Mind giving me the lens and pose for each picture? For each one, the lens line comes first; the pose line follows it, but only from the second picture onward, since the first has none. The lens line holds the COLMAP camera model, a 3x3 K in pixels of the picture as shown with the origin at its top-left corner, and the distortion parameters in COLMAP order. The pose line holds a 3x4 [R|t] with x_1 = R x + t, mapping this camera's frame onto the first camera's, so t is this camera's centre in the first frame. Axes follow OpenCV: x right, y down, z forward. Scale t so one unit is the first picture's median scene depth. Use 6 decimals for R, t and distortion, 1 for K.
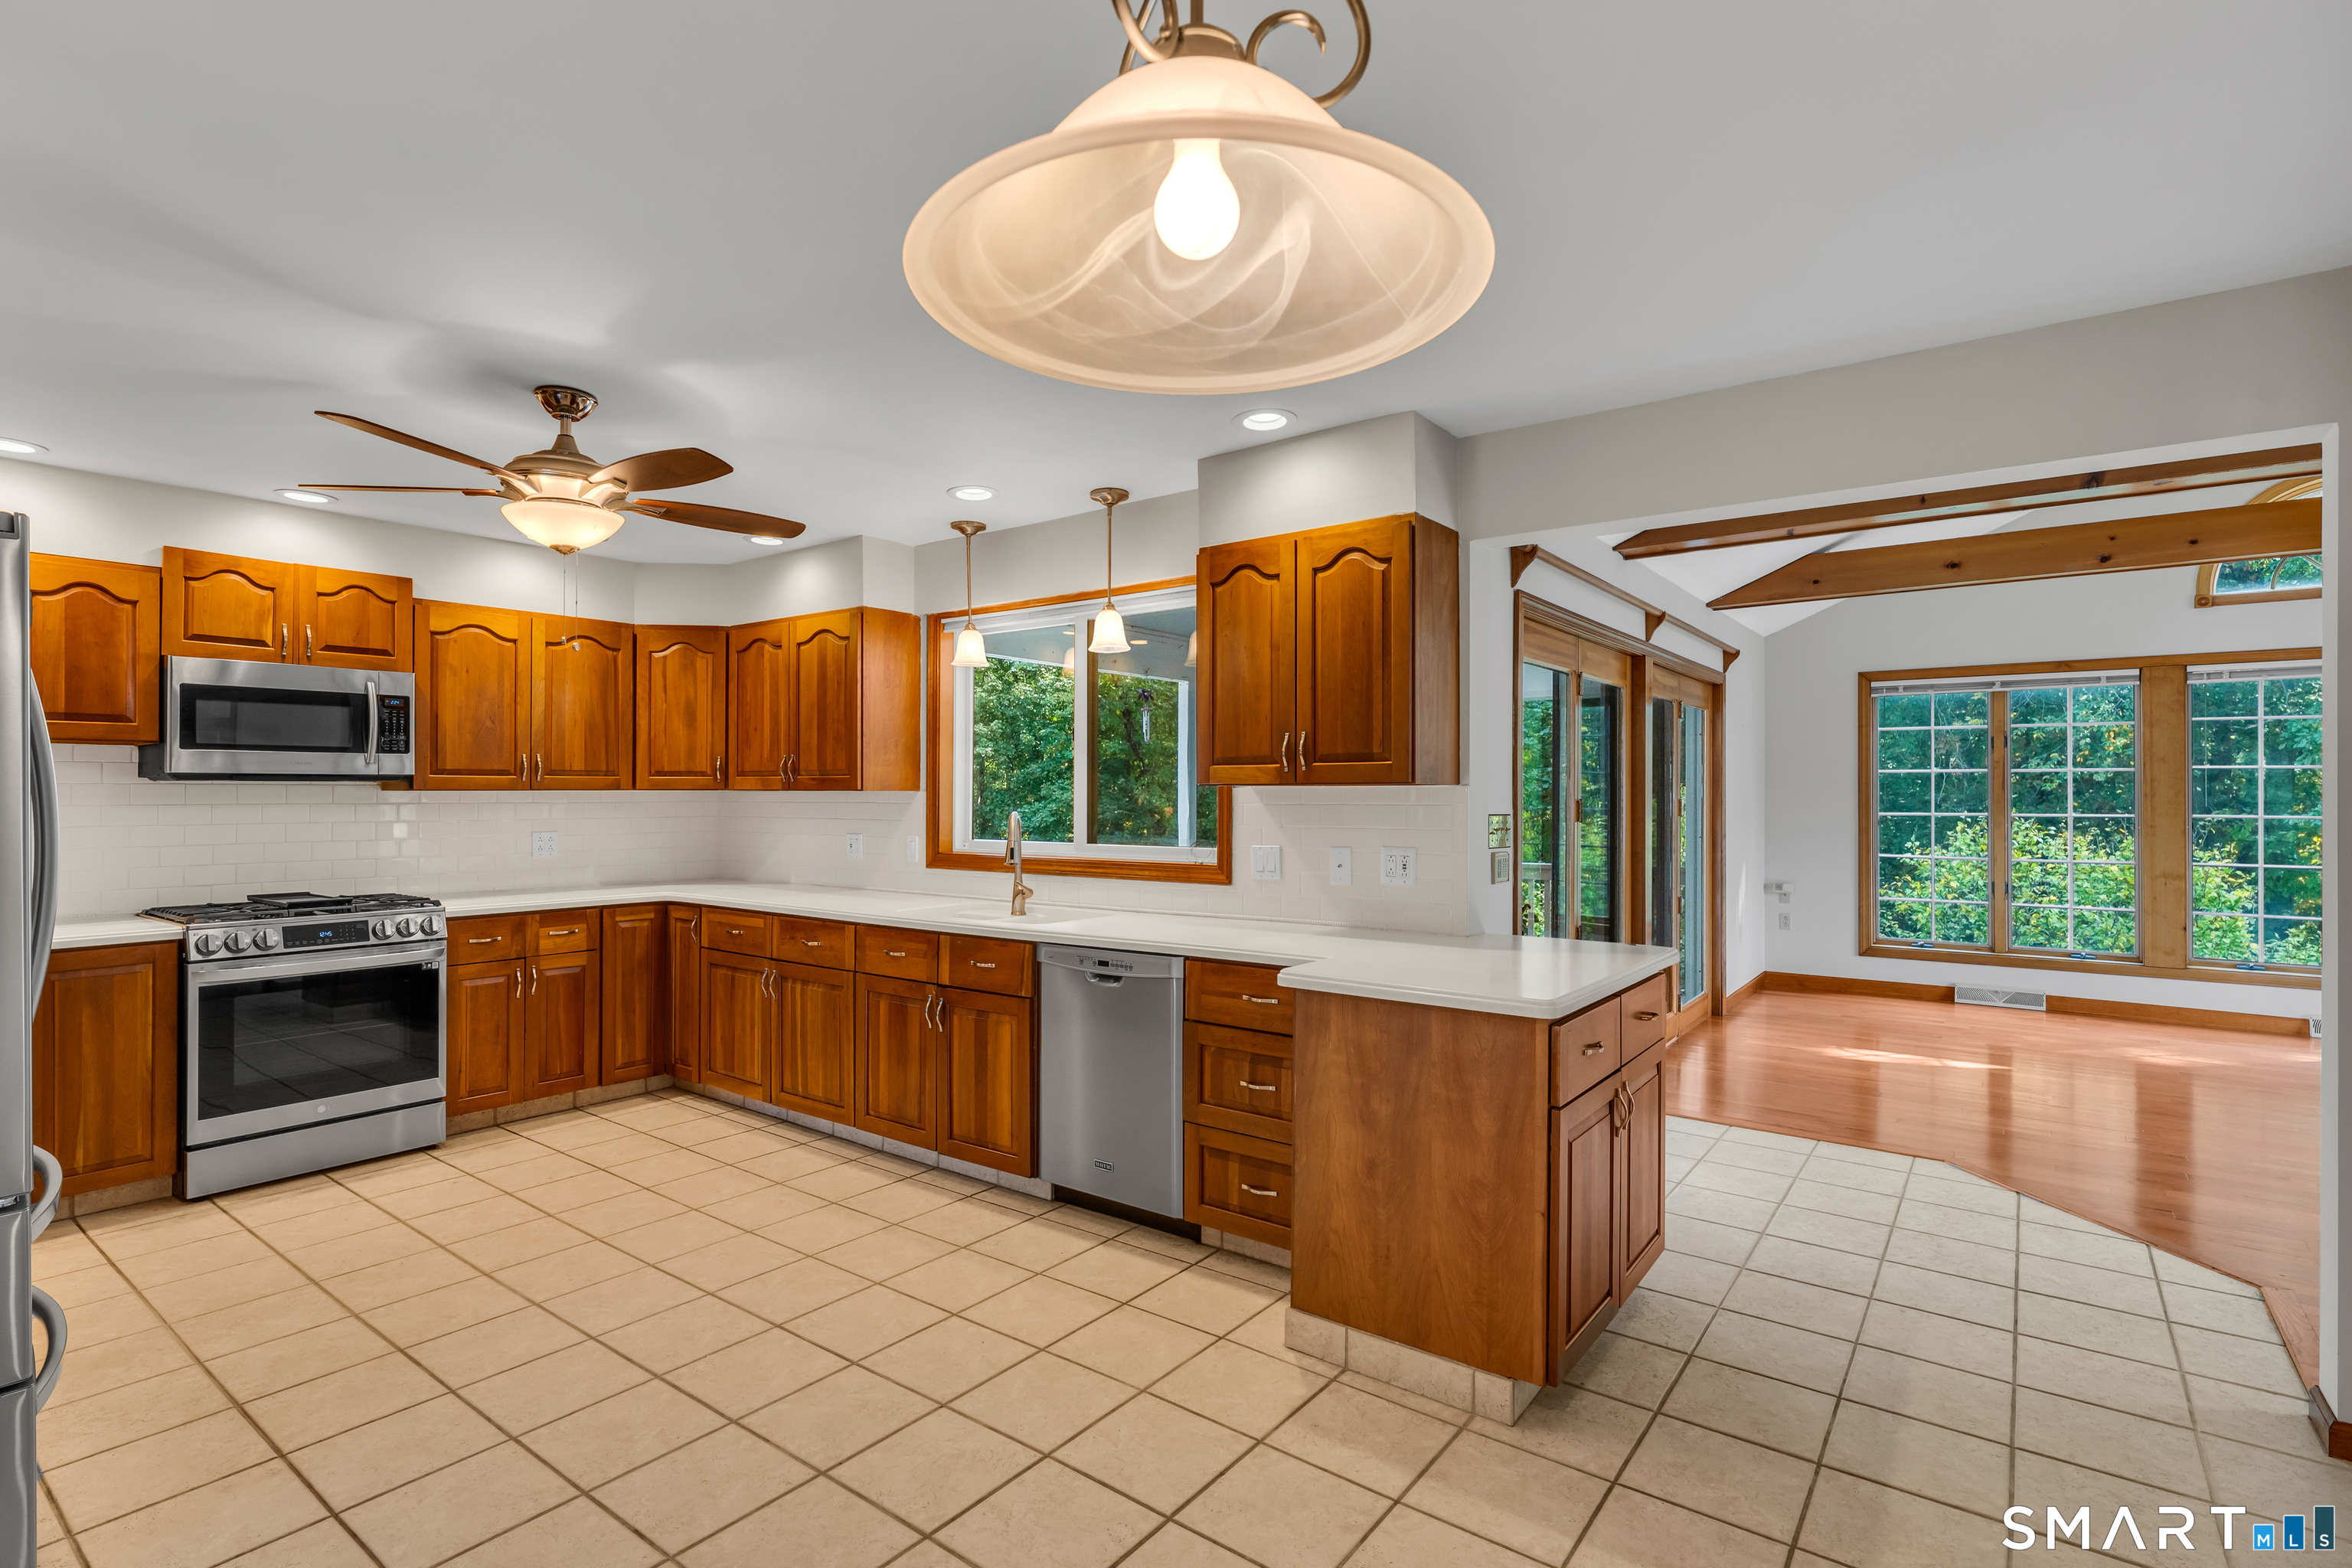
lens RADIAL K [[1126.7, 0, 1171.9], [0, 1126.7, 786.2], [0, 0, 1]] dist [0.001114, -0.000732]
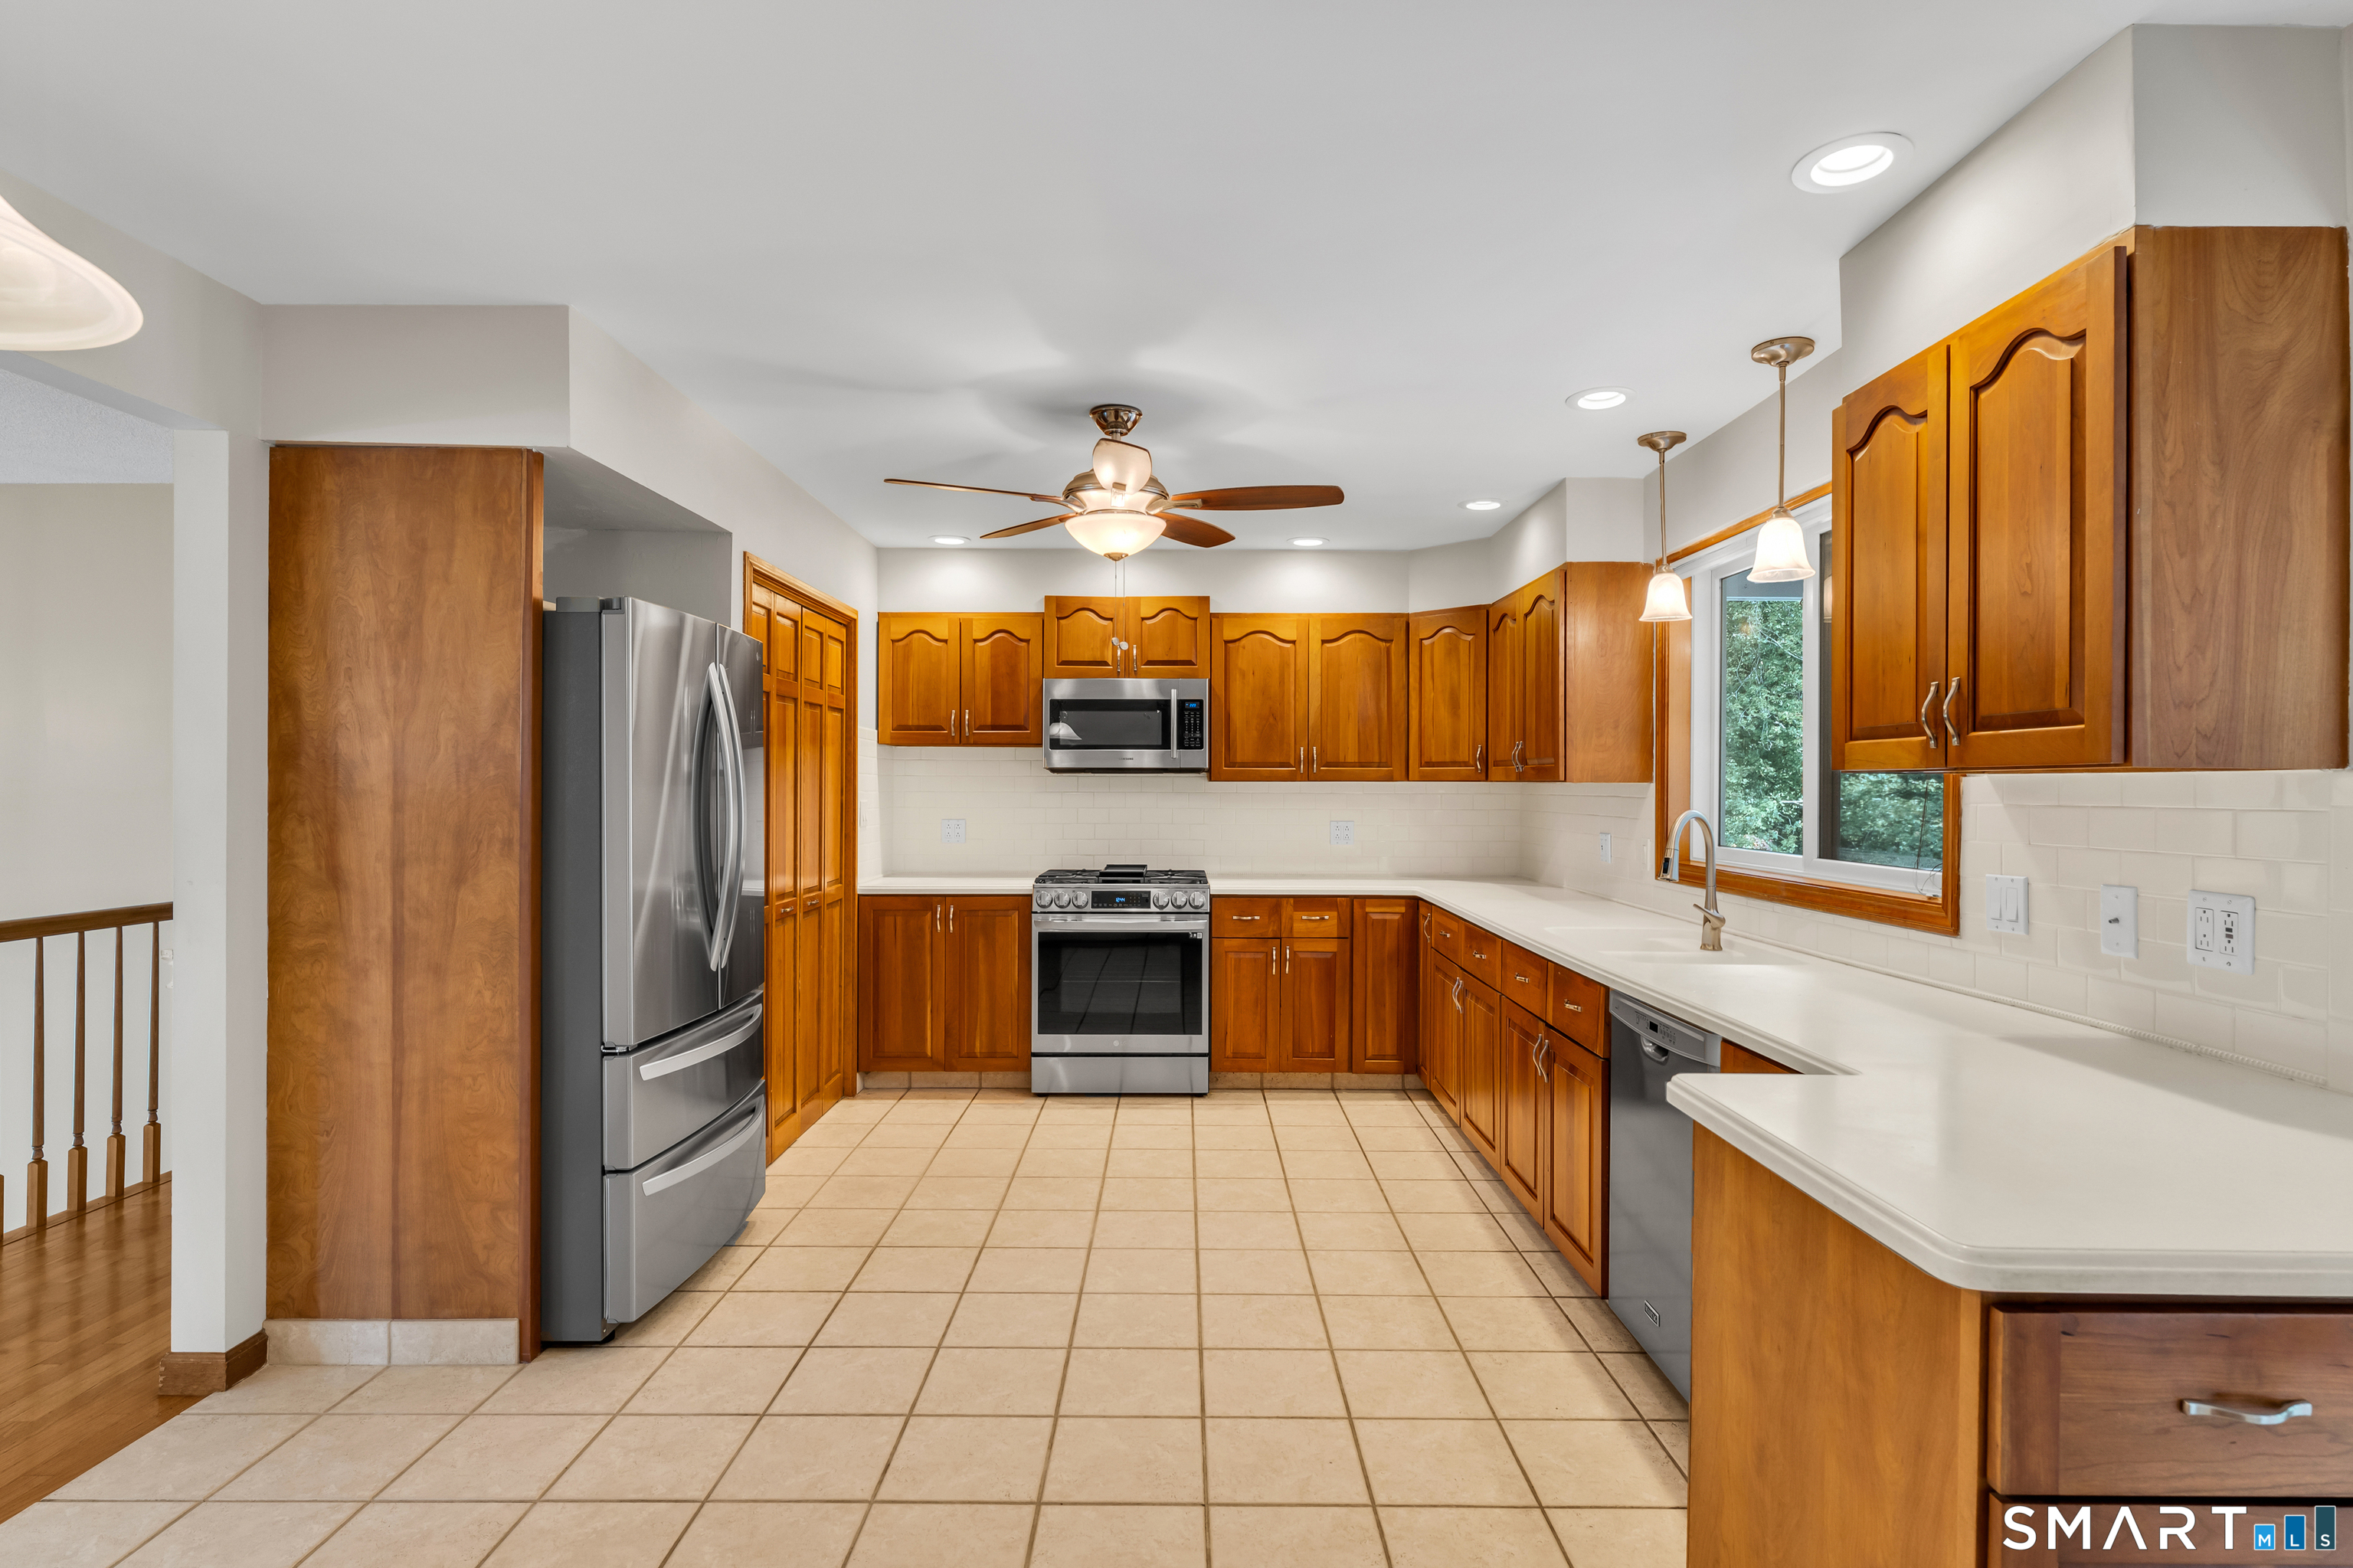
lens RADIAL K [[1196.6, 0, 1176.0], [0, 1196.6, 784.4], [0, 0, 1]] dist [0.002598, -0.000582]
pose [[0.603529, 0.002444, -0.797337, 0.316624], [0.001153, 0.999992, 0.003937, 0.002464], [0.797340, -0.003295, 0.603521, 0.277729]]
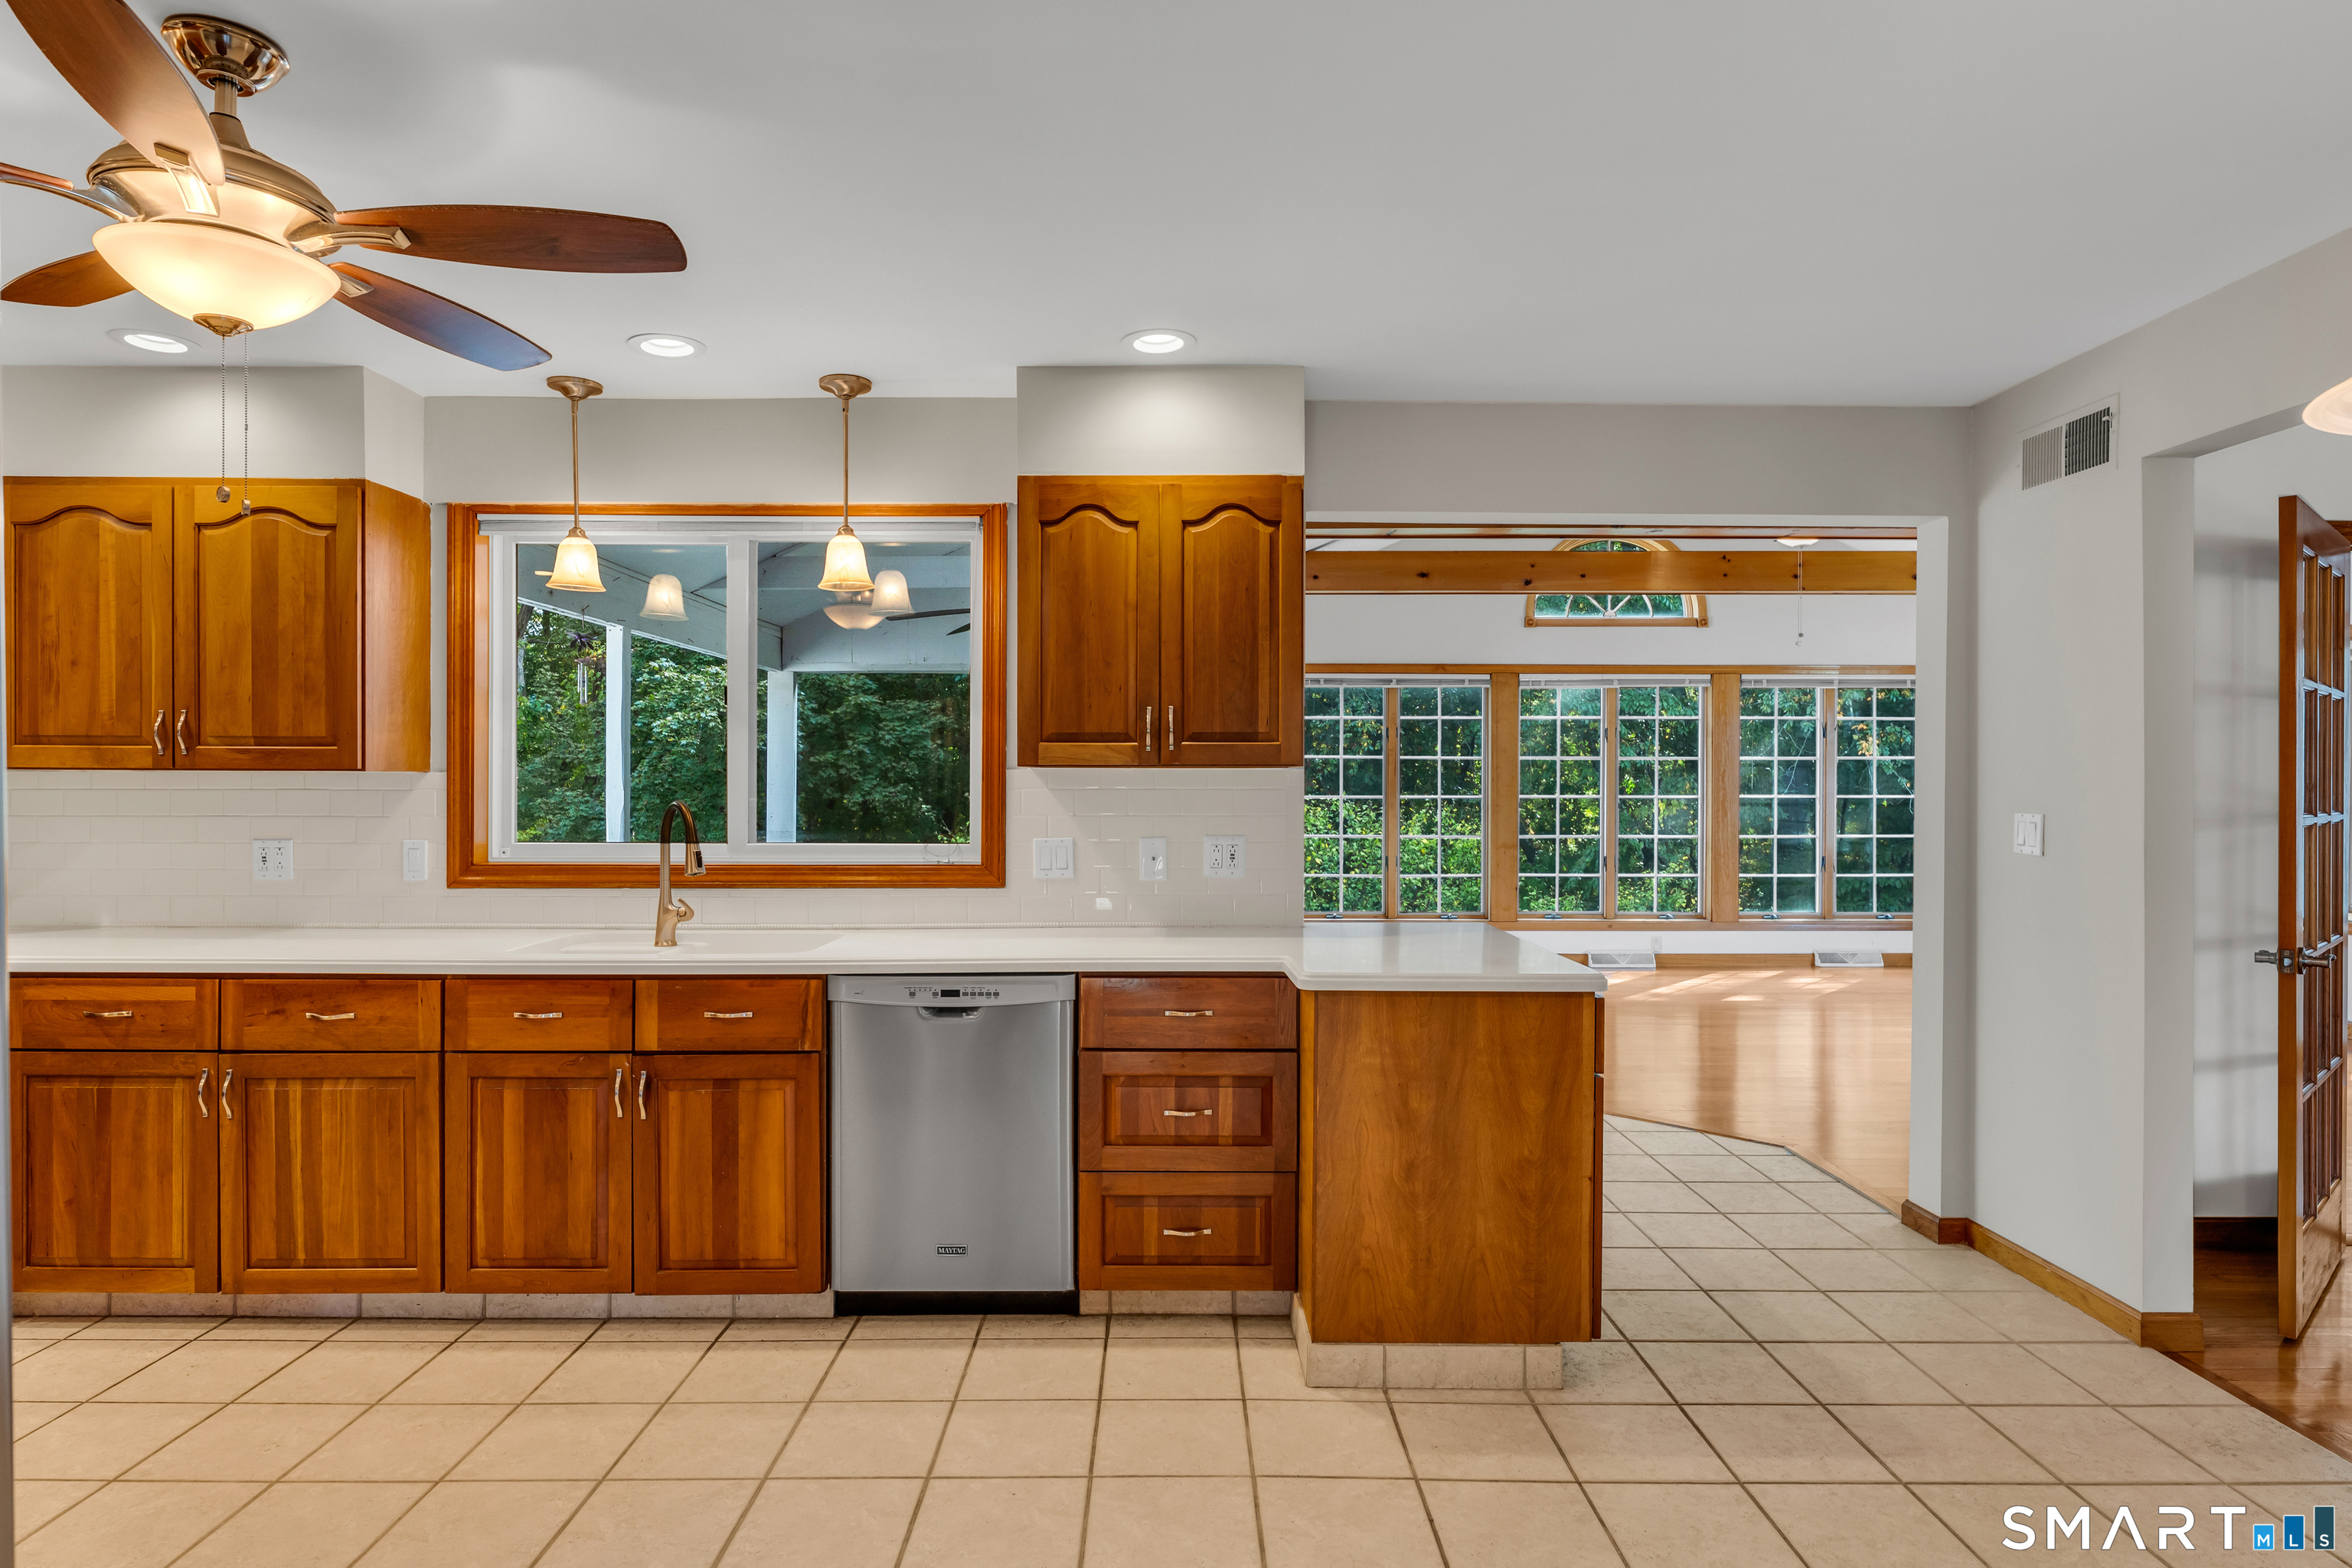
lens RADIAL K [[1307.2, 0, 1172.3], [0, 1307.2, 788.2], [0, 0, 1]] dist [0.004606, -0.004694]
pose [[0.794031, -0.002864, 0.607871, -0.436693], [-0.005852, 0.999907, 0.012355, 0.002598], [-0.607850, -0.013368, 0.793940, 0.167310]]
